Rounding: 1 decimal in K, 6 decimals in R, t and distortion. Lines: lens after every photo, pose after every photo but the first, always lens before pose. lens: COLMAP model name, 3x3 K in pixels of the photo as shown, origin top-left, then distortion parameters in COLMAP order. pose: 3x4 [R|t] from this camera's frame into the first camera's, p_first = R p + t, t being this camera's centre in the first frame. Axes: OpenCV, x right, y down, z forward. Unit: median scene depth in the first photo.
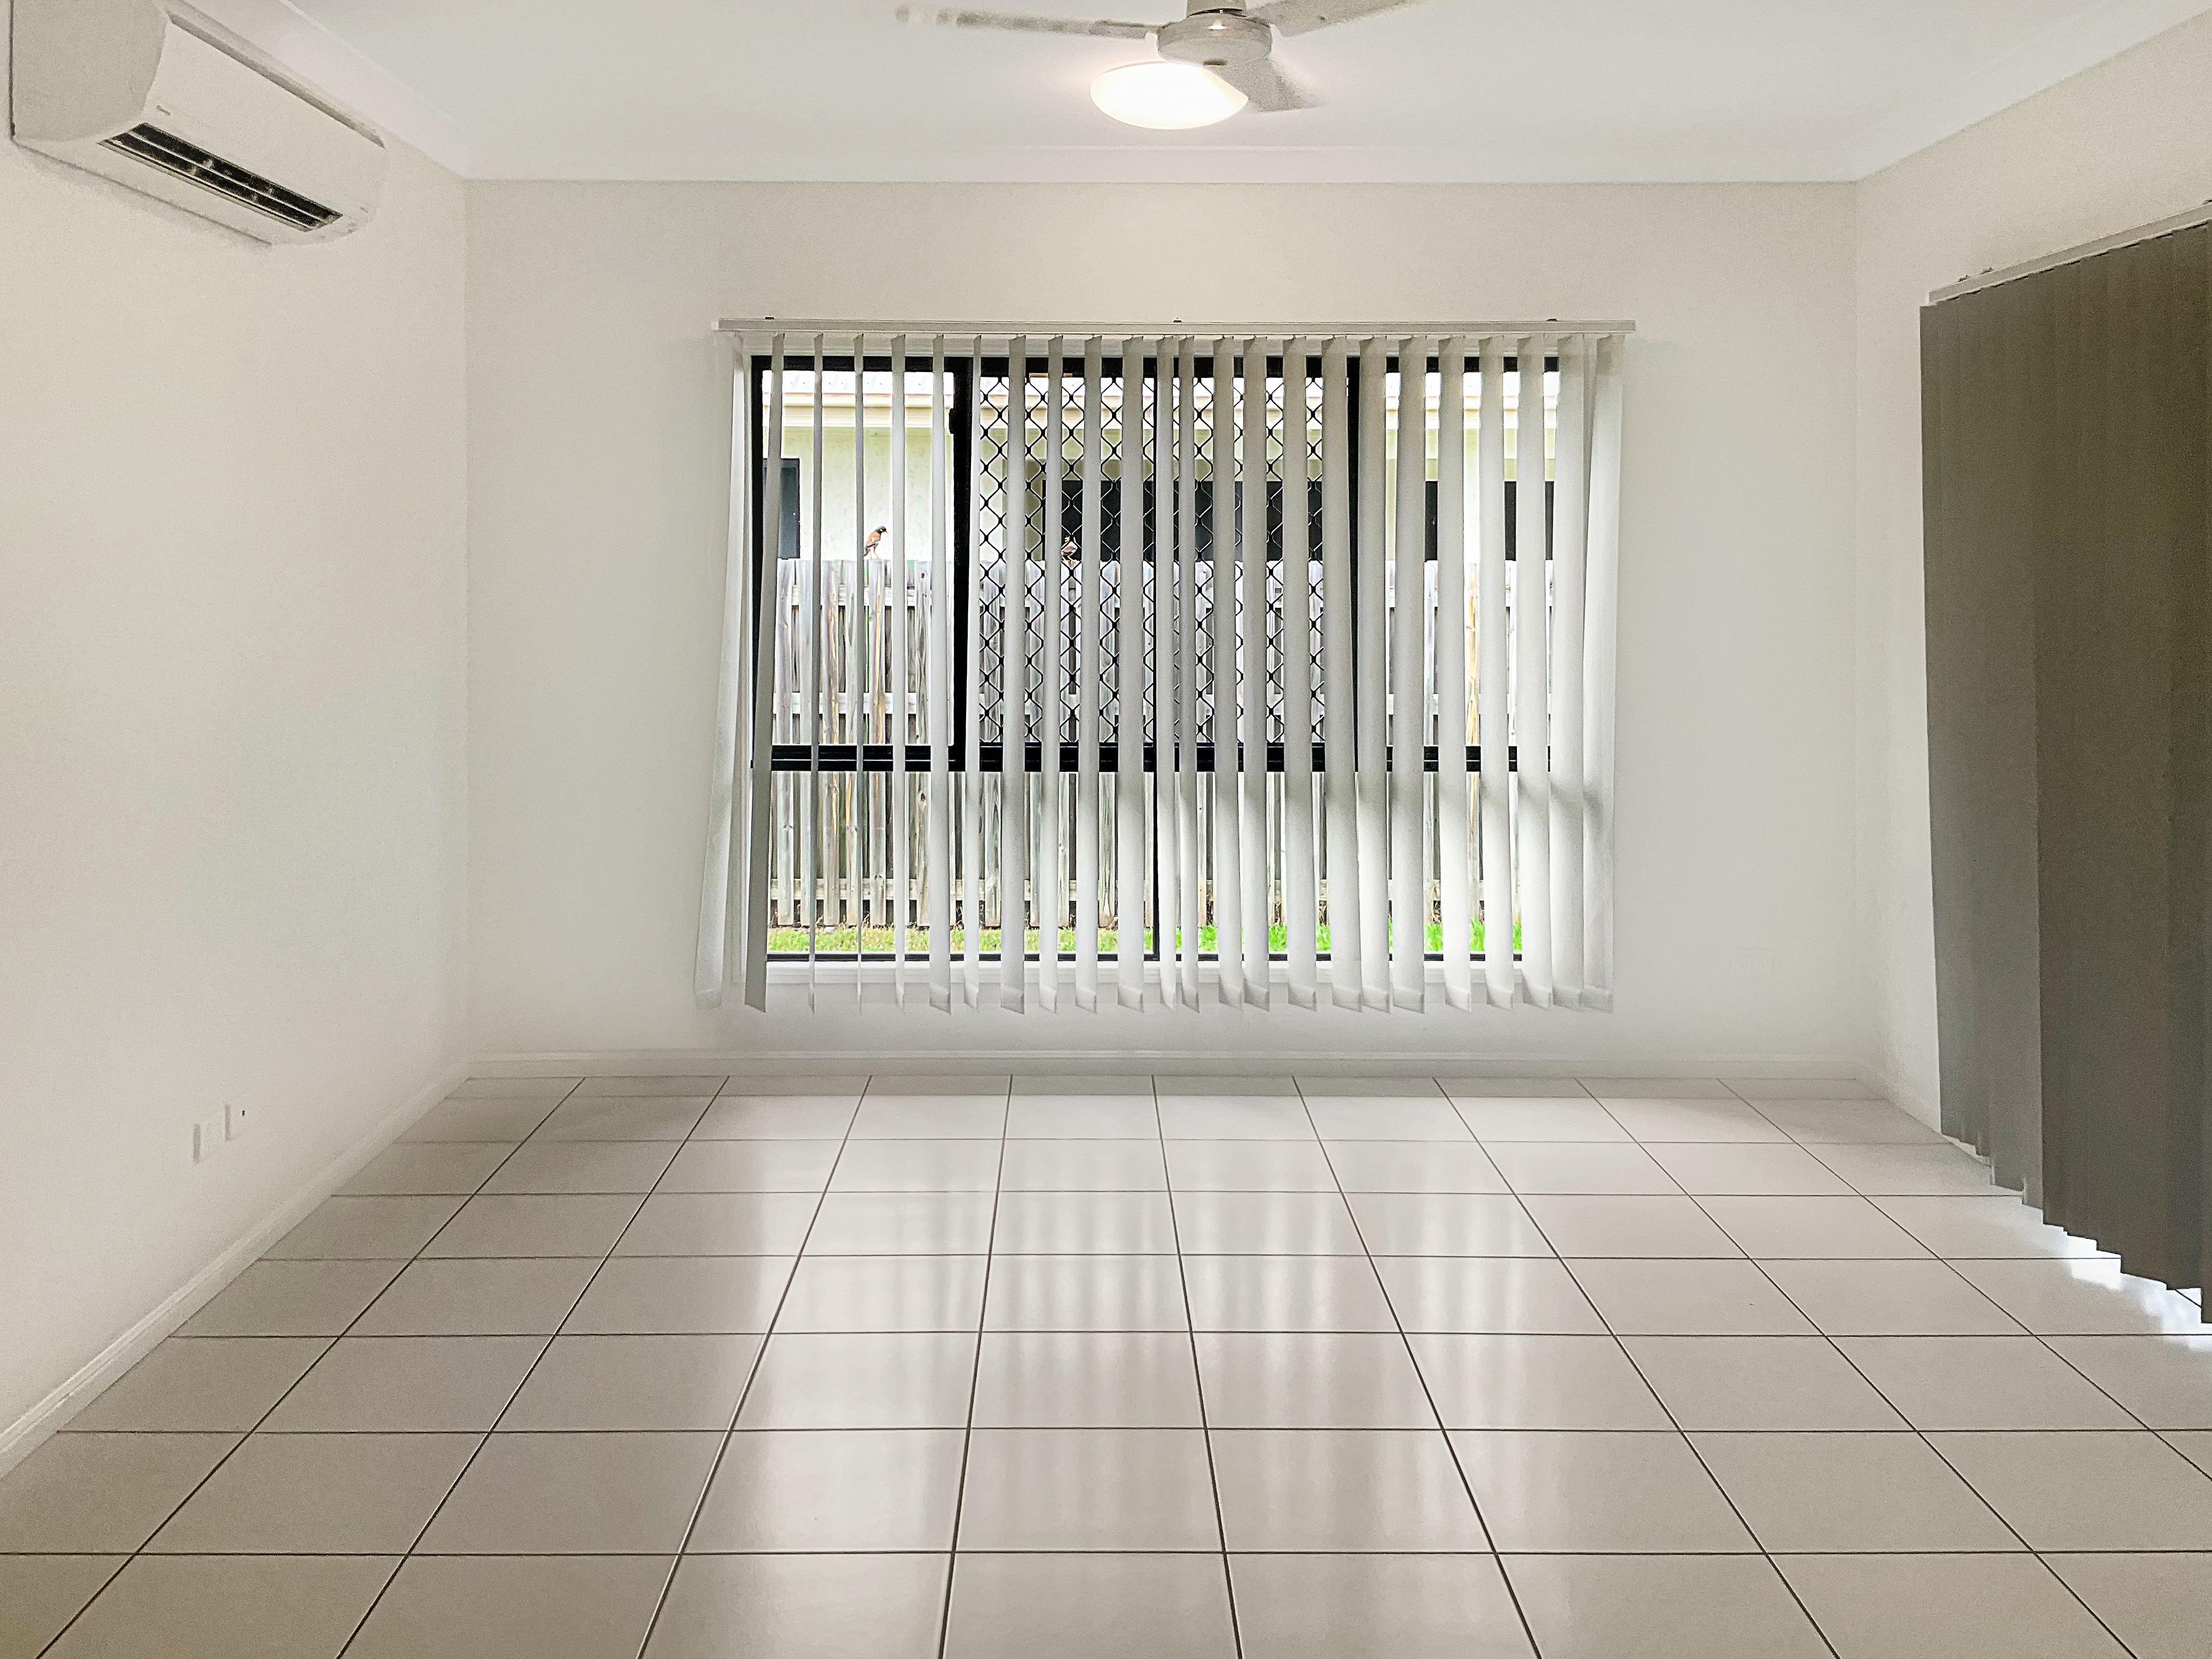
lens RADIAL K [[1636.9, 0, 1105.9], [0, 1636.9, 927.1], [0, 0, 1]] dist [0.036085, 0.001707]
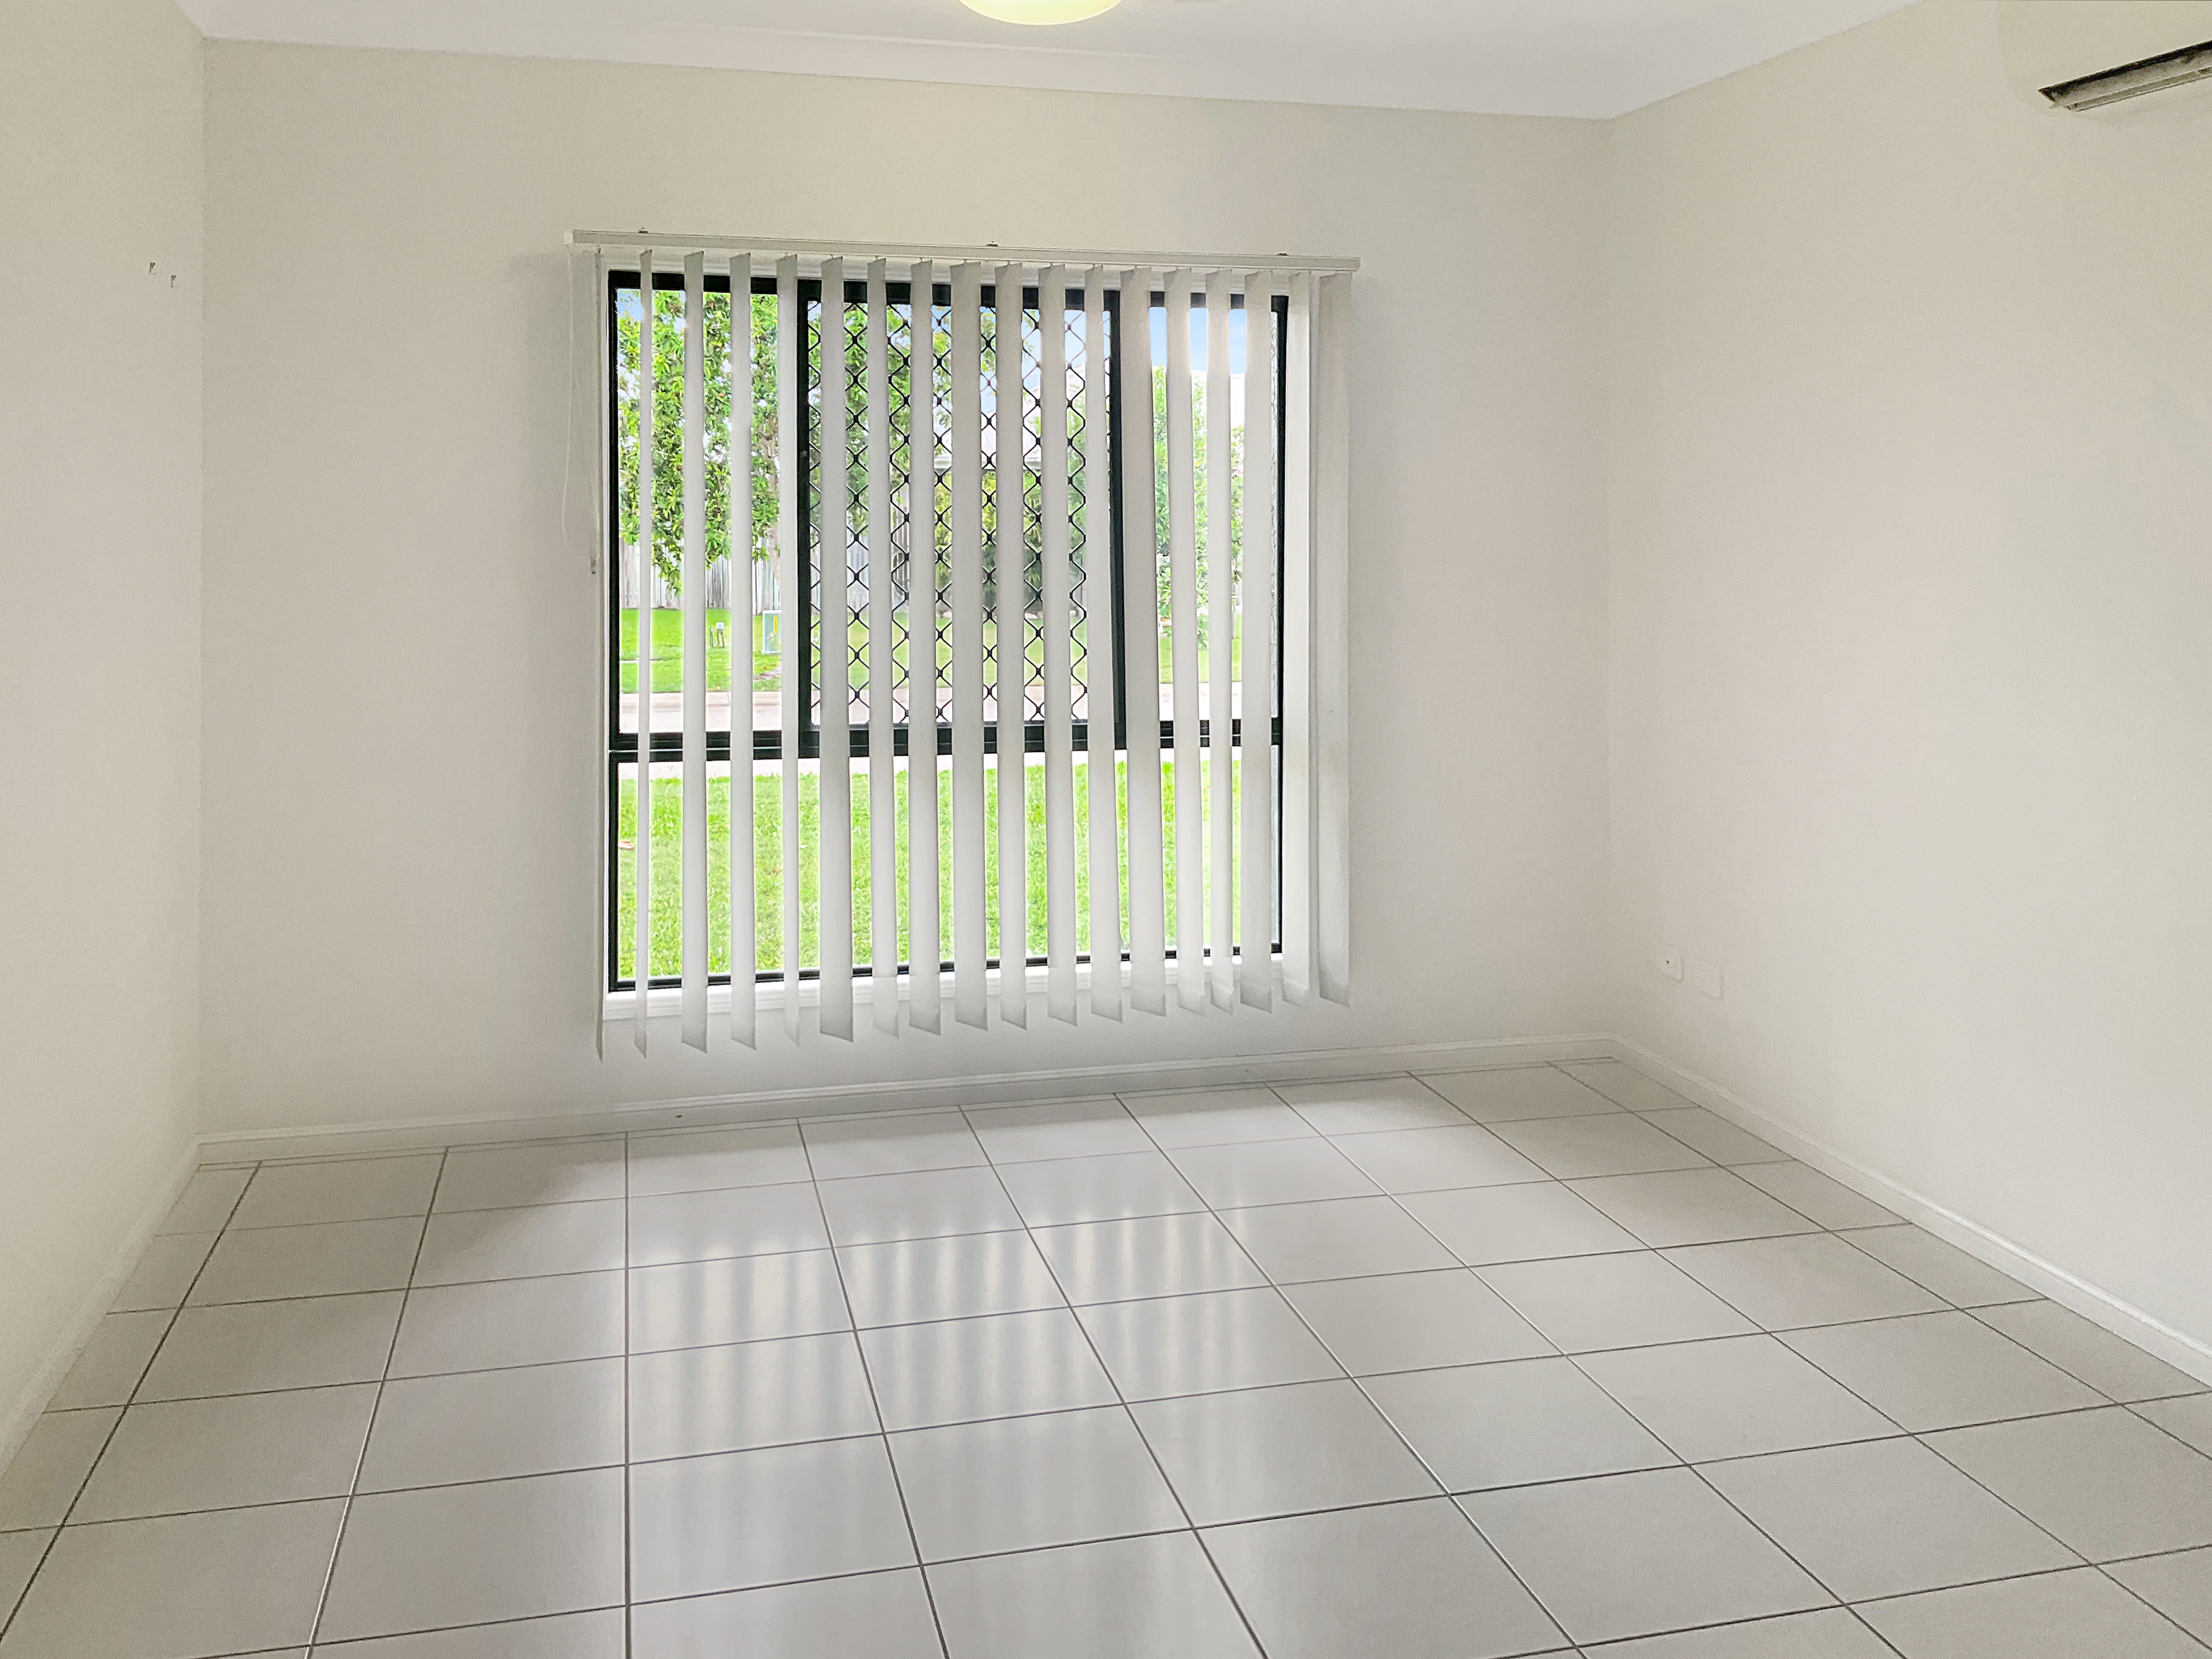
lens RADIAL K [[1900.1, 0, 1106.0], [0, 1900.1, 829.5], [0, 0, 1]] dist [0.113256, 0.002639]
pose [[0.973903, -0.036804, 0.223960, -0.117248], [0.049227, 0.997528, -0.050142, 0.000201], [-0.221561, 0.059859, 0.973308, -0.000989]]
